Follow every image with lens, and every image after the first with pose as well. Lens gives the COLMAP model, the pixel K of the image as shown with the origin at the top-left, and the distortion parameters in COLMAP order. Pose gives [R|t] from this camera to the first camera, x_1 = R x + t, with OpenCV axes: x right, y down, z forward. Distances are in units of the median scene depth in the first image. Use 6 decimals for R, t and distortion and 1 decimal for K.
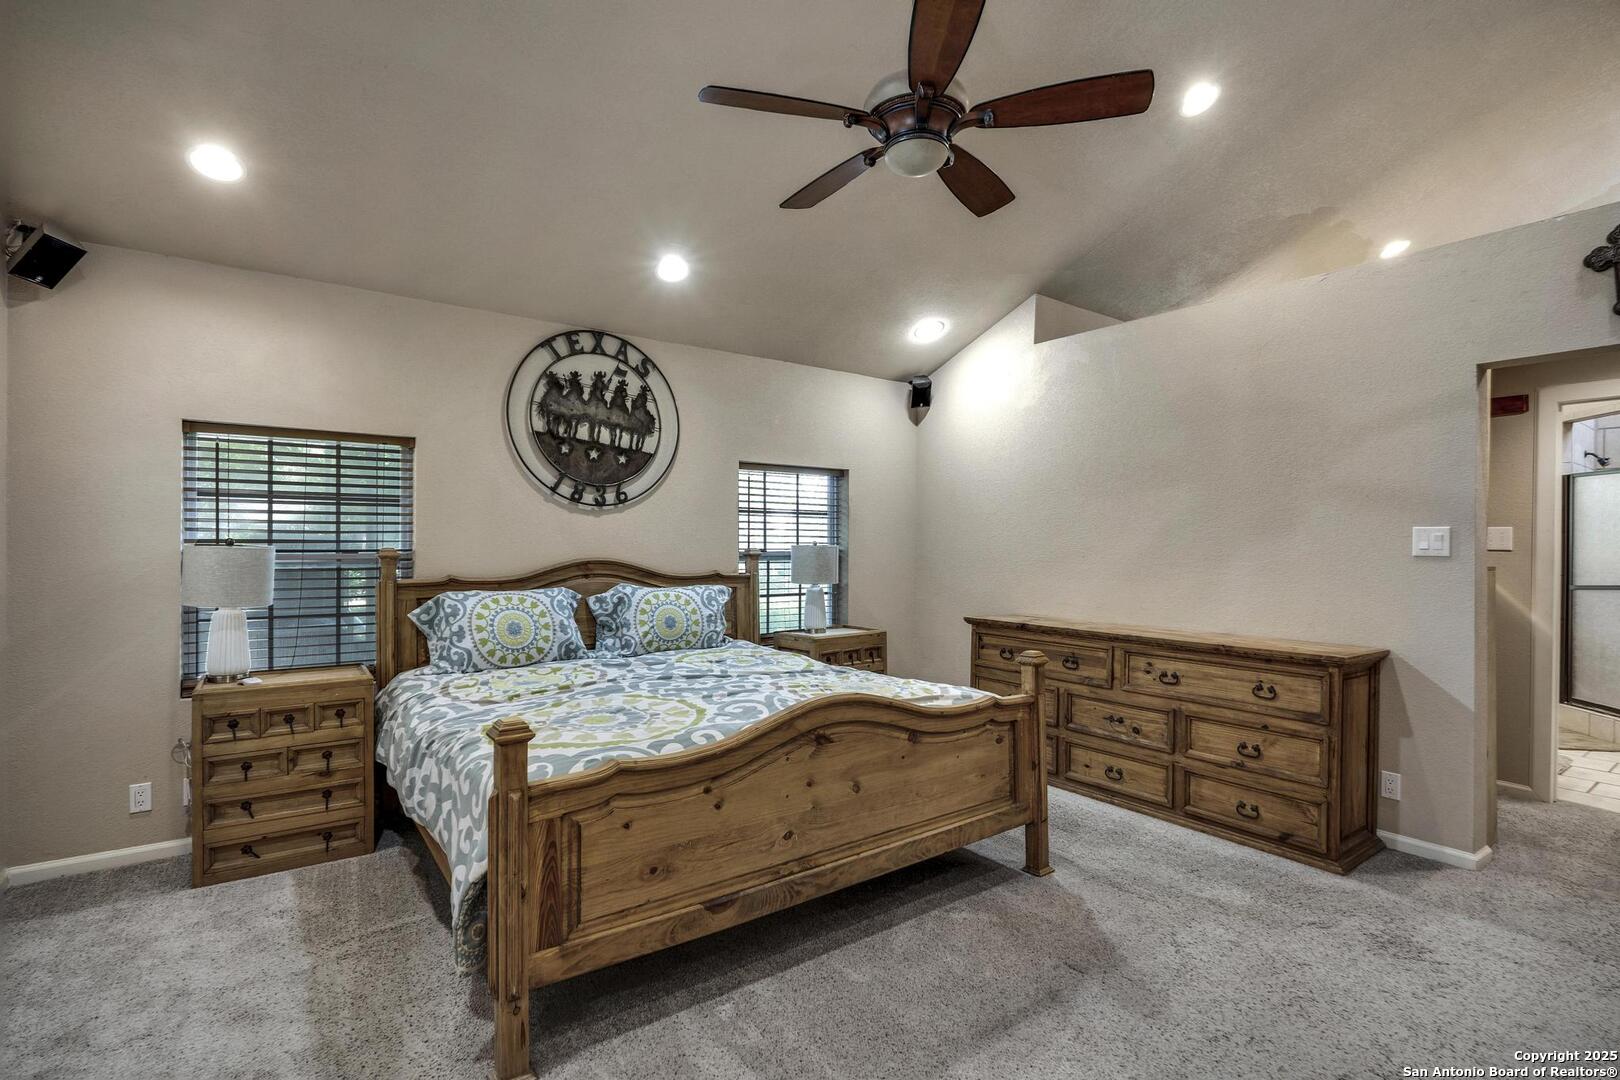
lens RADIAL K [[783.6, 0, 817.1], [0, 783.6, 543.2], [0, 0, 1]] dist [0.011928, -0.001044]
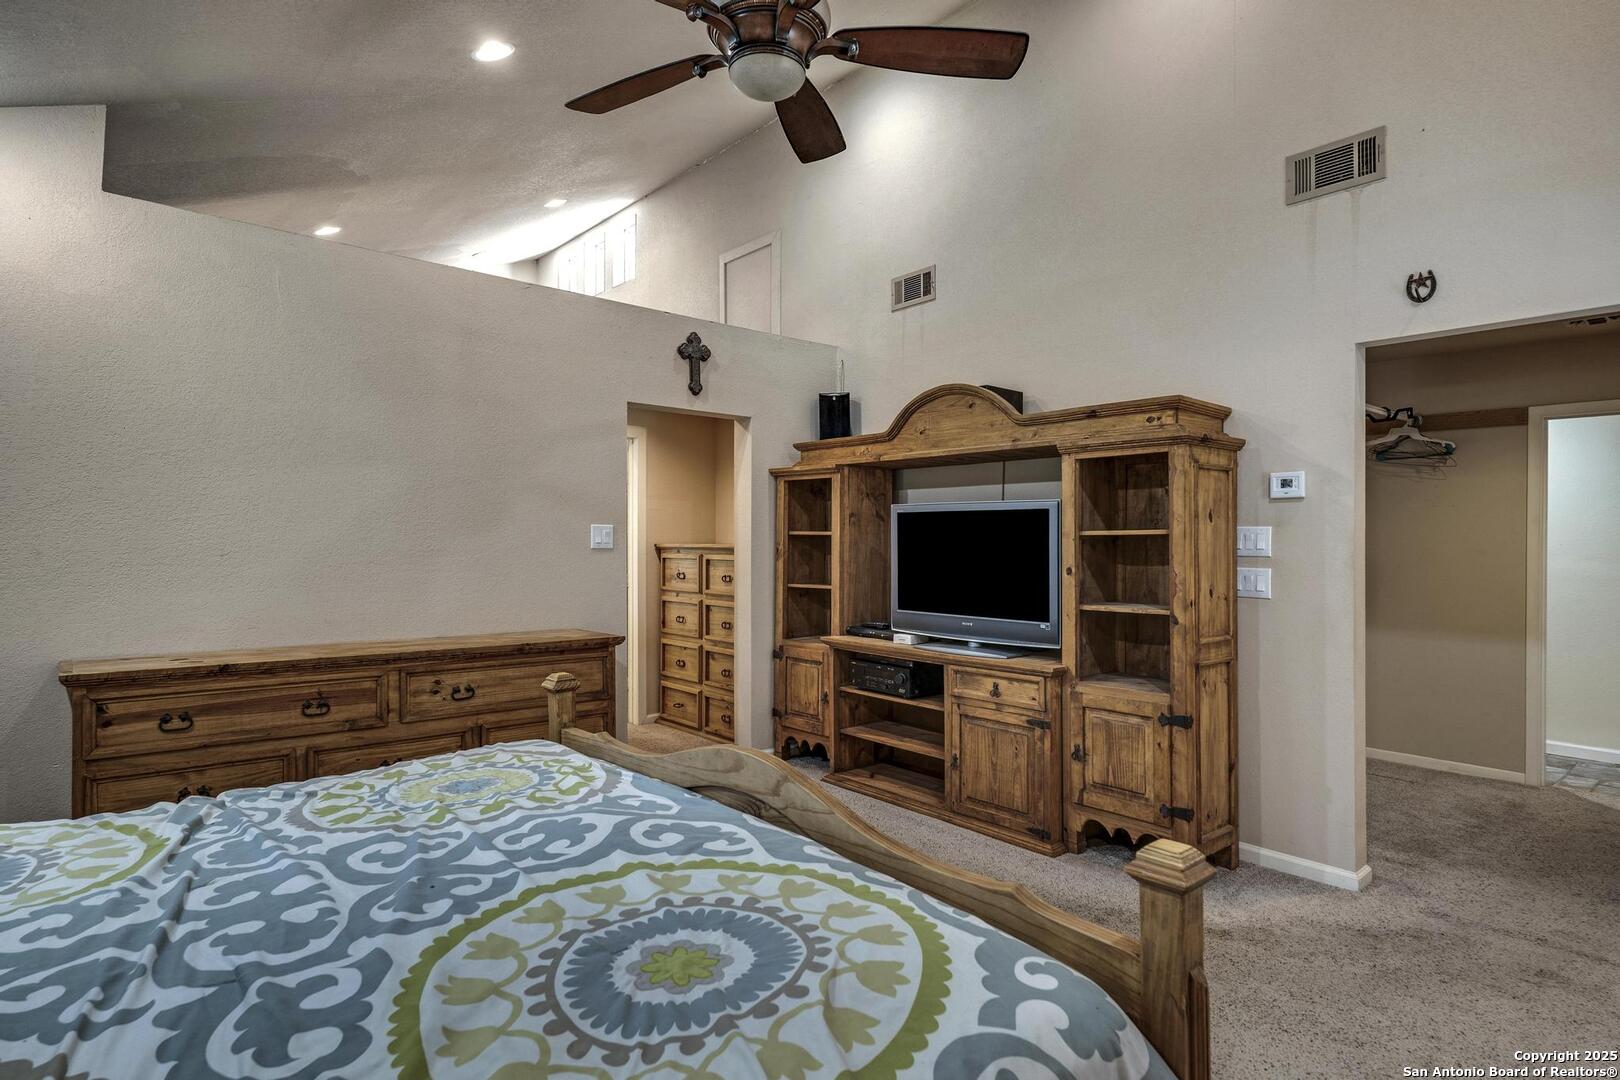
lens RADIAL K [[858.5, 0, 816.0], [0, 858.5, 543.4], [0, 0, 1]] dist [0.004520, -0.001152]
pose [[-0.066273, -0.006801, 0.997778, -0.506379], [-0.011072, 0.999920, 0.006081, -0.003063], [-0.997740, -0.010645, -0.066343, 0.654930]]
